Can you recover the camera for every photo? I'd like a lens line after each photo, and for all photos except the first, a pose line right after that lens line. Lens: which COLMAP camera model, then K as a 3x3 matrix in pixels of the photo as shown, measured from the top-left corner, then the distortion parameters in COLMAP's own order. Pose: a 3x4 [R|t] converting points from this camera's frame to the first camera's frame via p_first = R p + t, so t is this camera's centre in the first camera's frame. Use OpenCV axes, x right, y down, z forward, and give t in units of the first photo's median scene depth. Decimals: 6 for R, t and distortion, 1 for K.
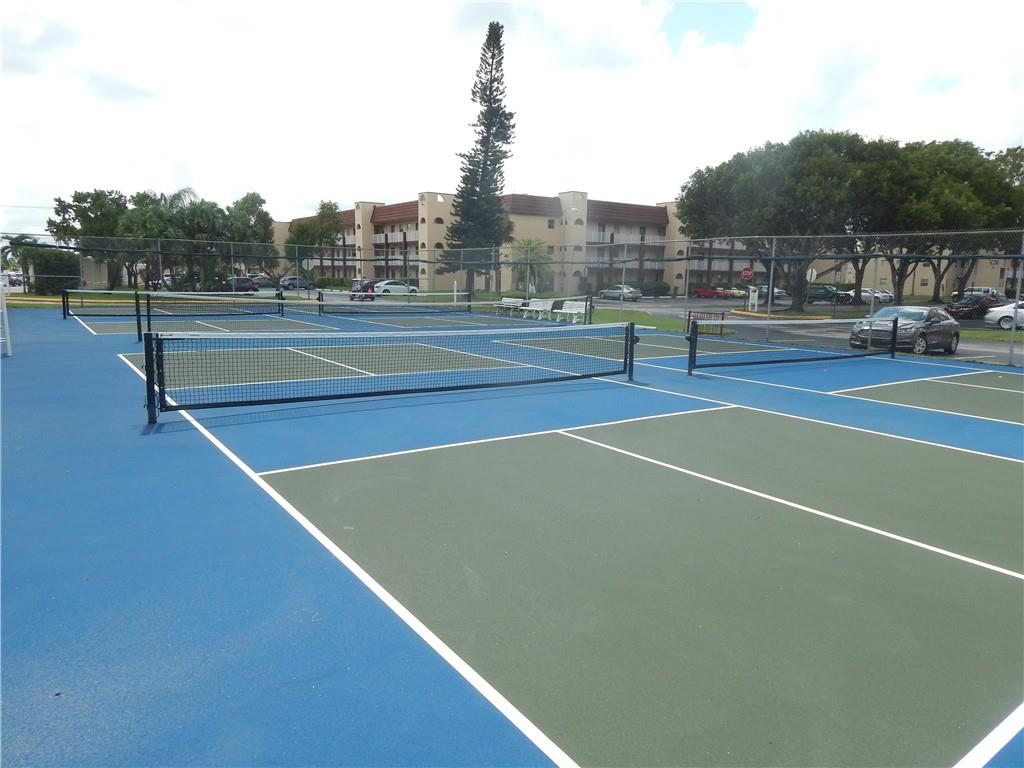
lens RADIAL K [[710.9, 0, 514.0], [0, 710.9, 382.5], [0, 0, 1]] dist [0.000416, 0.002001]
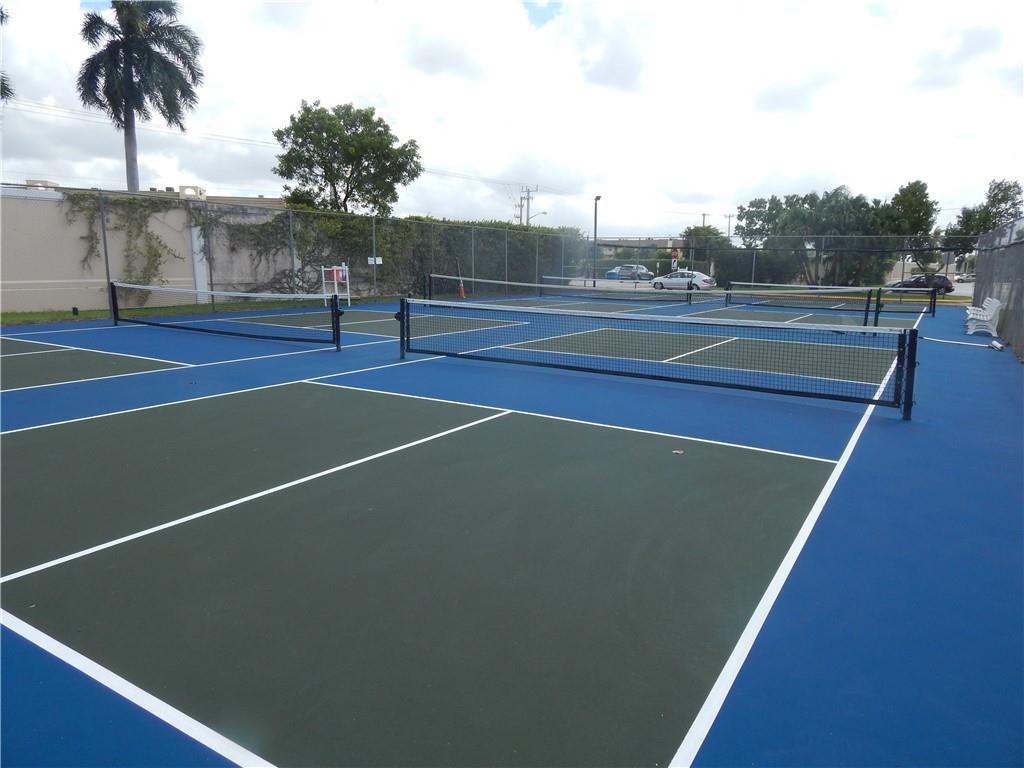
lens RADIAL K [[668.6, 0, 514.8], [0, 668.6, 383.7], [0, 0, 1]] dist [0.000075, -0.000347]
pose [[0.411242, 0.149721, -0.899146, 0.270759], [-0.140143, 0.985075, 0.099932, -0.021101], [0.900689, 0.084913, 0.426086, 0.193411]]
